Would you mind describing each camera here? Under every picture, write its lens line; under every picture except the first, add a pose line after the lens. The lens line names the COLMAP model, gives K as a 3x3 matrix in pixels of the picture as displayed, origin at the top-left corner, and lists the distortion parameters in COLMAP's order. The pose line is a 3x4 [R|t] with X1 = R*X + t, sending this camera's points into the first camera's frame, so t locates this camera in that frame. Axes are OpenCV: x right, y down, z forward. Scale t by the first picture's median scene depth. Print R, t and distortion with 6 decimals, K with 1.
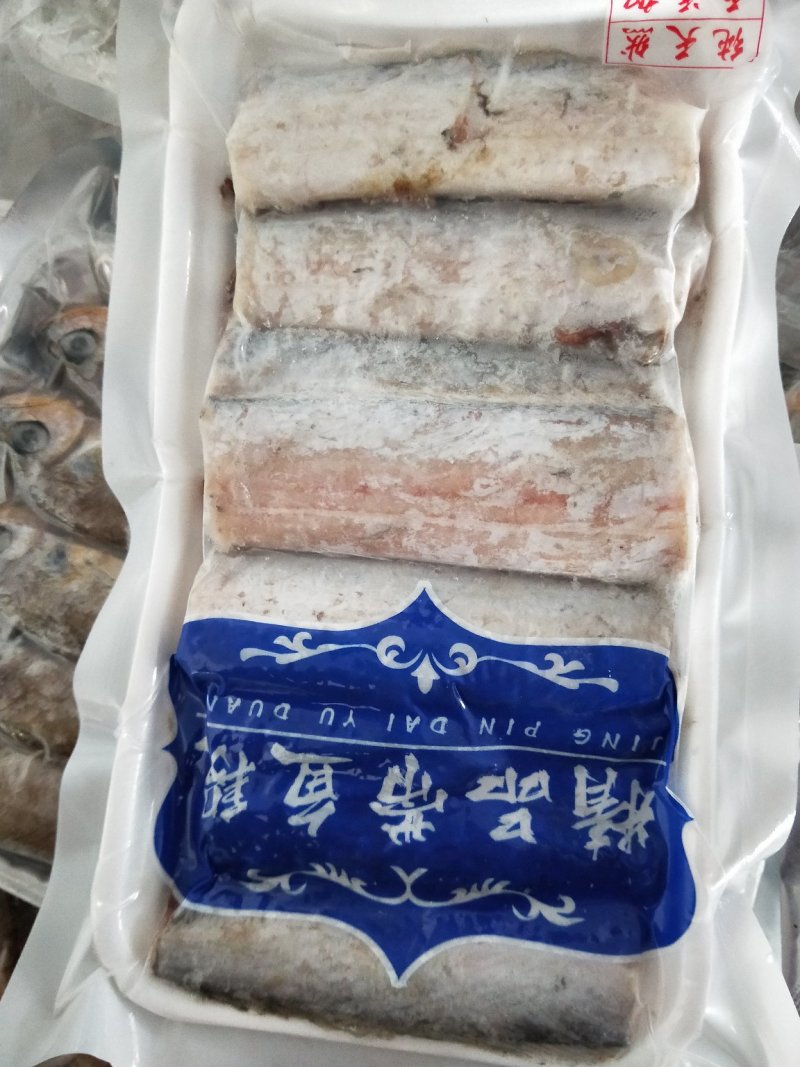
lens RADIAL K [[809.5, 0, 400.0], [0, 809.5, 533.5], [0, 0, 1]] dist [0.002500, 0.002297]
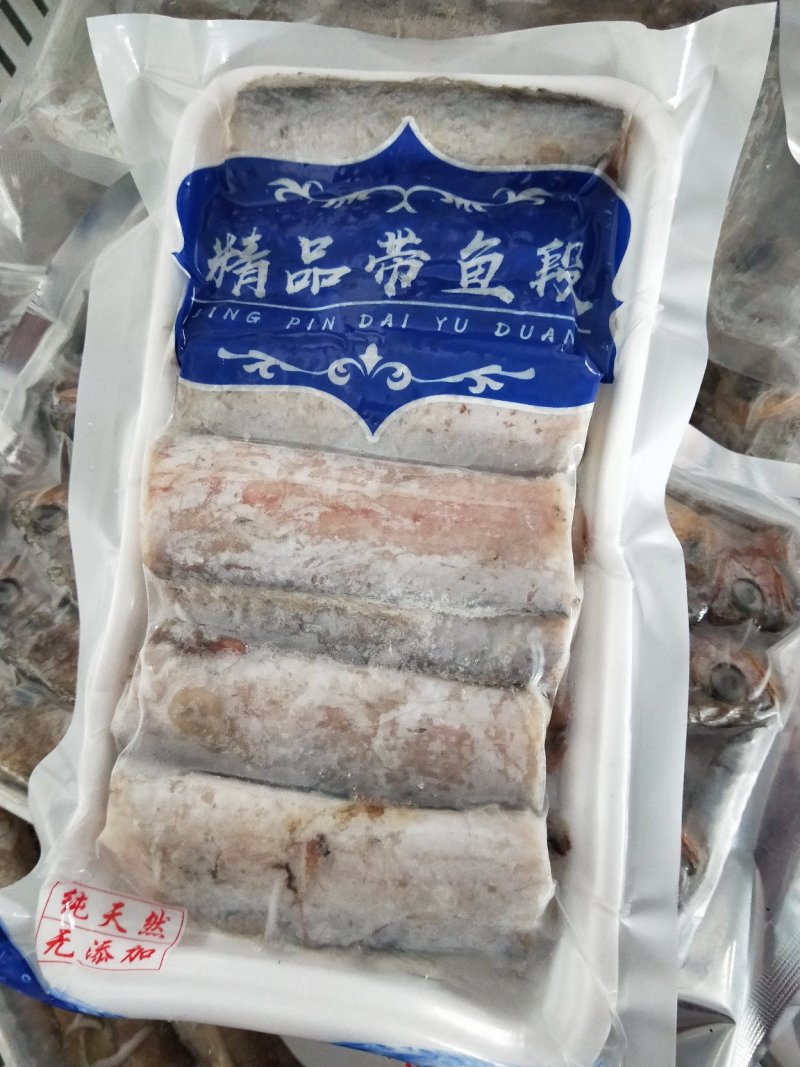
lens RADIAL K [[801.5, 0, 401.0], [0, 801.5, 537.0], [0, 0, 1]] dist [0.009529, -0.006094]
pose [[-0.972937, -0.018075, 0.230363, -0.274124], [0.059472, -0.982938, 0.174058, -0.270993], [0.223287, 0.183048, 0.957411, -0.051378]]
